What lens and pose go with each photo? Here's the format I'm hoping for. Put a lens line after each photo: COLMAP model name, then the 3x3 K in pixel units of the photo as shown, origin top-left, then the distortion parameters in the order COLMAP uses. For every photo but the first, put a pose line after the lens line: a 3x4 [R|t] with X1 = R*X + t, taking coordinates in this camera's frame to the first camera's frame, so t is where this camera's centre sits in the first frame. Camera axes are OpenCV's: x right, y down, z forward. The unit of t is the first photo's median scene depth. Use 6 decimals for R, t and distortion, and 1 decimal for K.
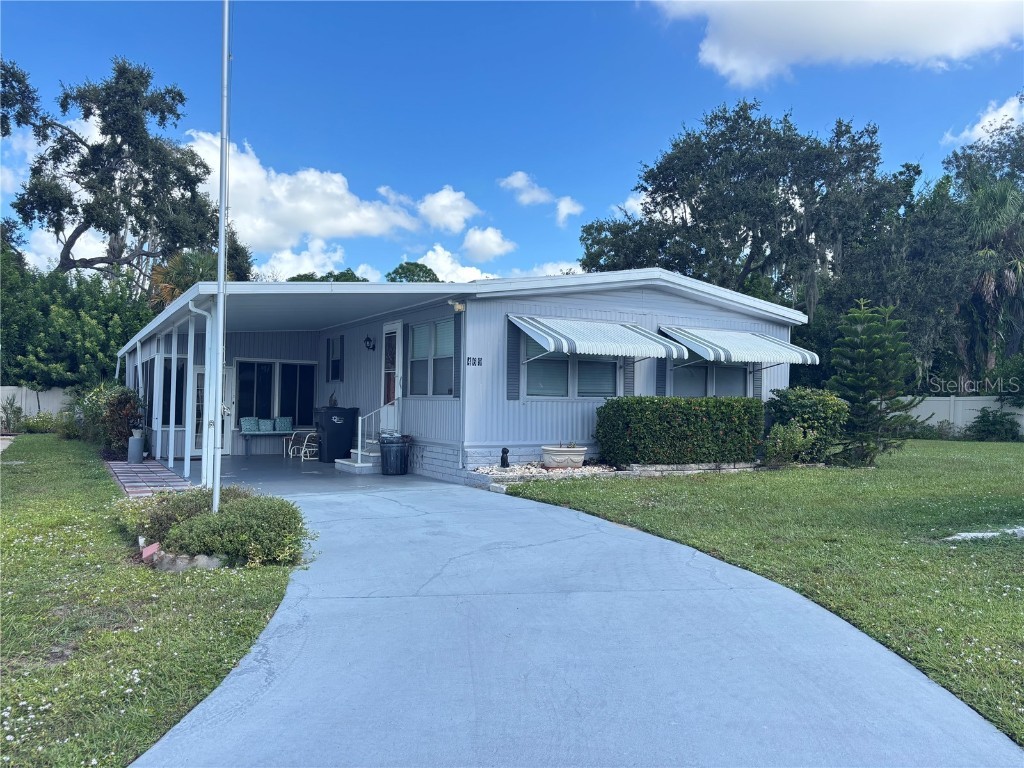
lens RADIAL K [[743.1, 0, 512.0], [0, 743.1, 384.0], [0, 0, 1]] dist [0.005021, 0.002926]
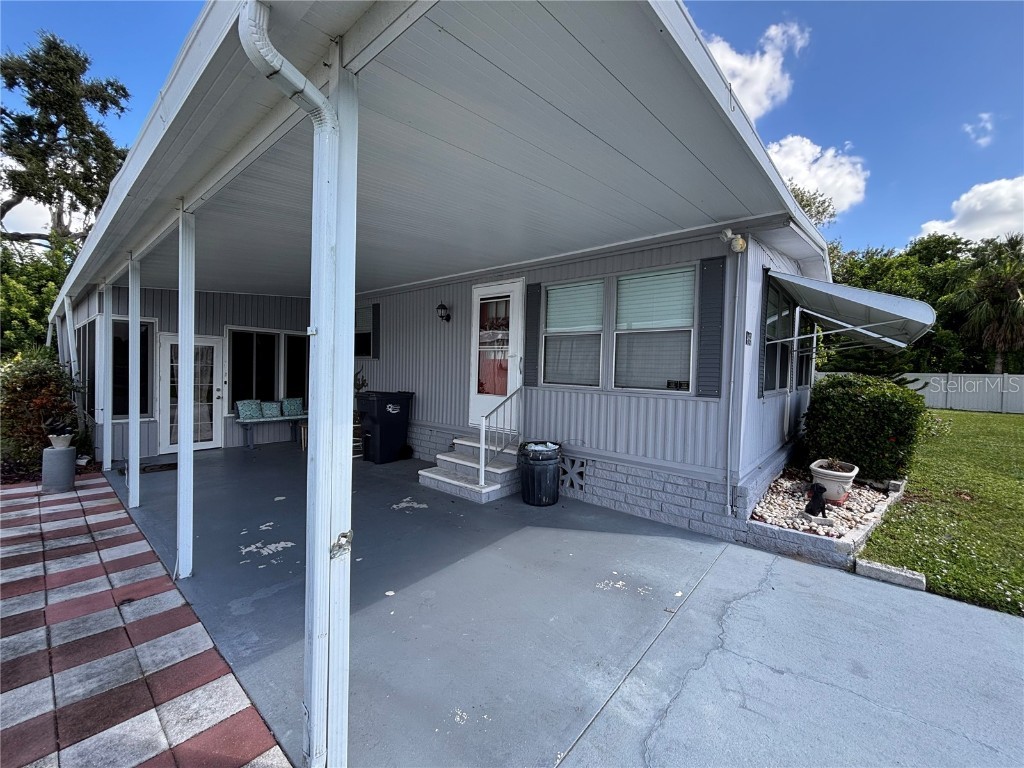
lens RADIAL K [[413.6, 0, 512.0], [0, 413.6, 384.0], [0, 0, 1]] dist [0.001438, -0.000522]
pose [[0.947077, 0.001008, 0.321004, -0.219197], [-0.021567, 0.997935, 0.060497, -0.006069], [-0.320281, -0.064218, 0.945144, 0.469797]]
